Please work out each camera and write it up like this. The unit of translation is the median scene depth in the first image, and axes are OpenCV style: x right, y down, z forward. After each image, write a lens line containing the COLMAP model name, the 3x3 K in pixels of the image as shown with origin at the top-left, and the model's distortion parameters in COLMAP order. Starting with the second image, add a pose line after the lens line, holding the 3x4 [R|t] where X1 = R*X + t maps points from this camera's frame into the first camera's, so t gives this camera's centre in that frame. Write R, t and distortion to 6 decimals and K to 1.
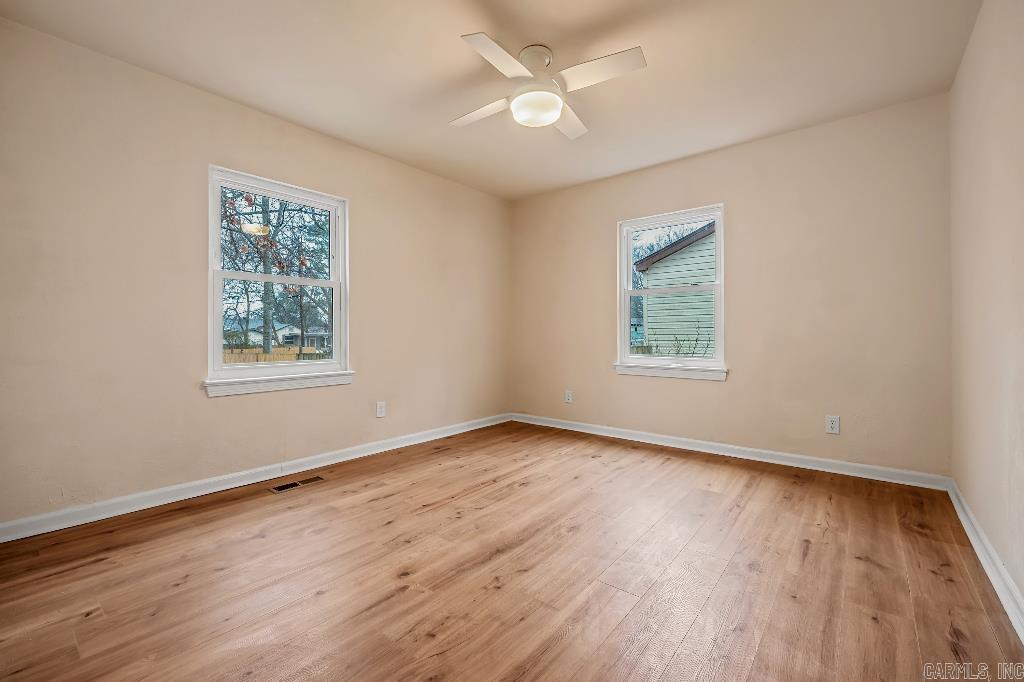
lens RADIAL K [[440.0, 0, 512.0], [0, 440.0, 337.1], [0, 0, 1]] dist [-0.000858, -0.000077]
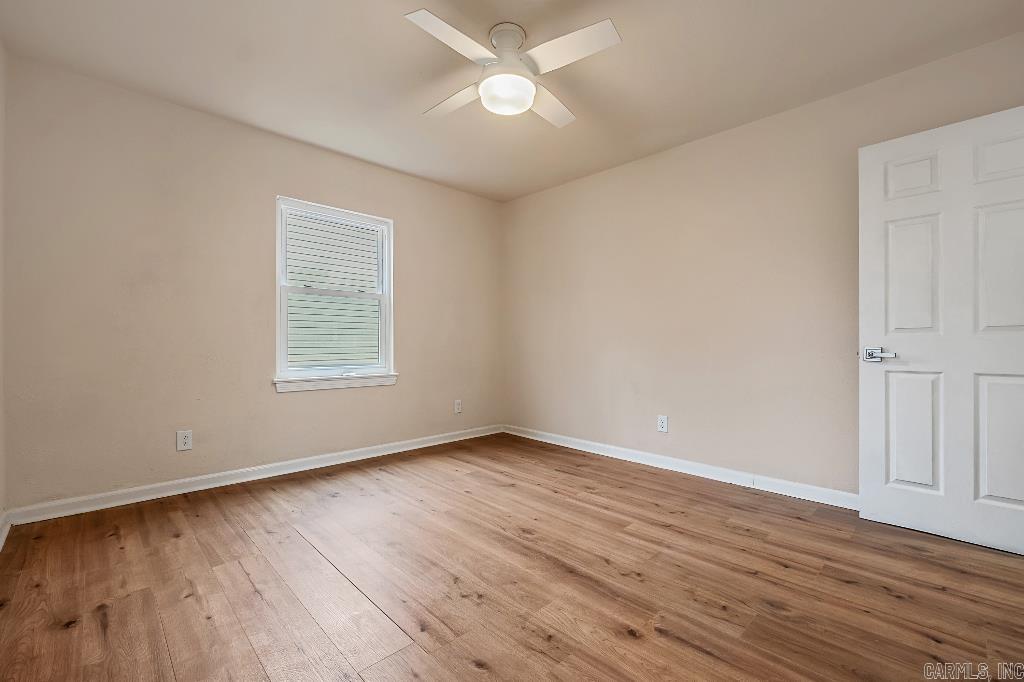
lens RADIAL K [[437.2, 0, 515.7], [0, 437.2, 345.6], [0, 0, 1]] dist [-0.002239, -0.000420]
pose [[0.084431, -0.003766, 0.996422, -0.896841], [-0.003188, 0.999987, 0.004049, -0.004088], [-0.996424, -0.003518, 0.084418, 0.956083]]
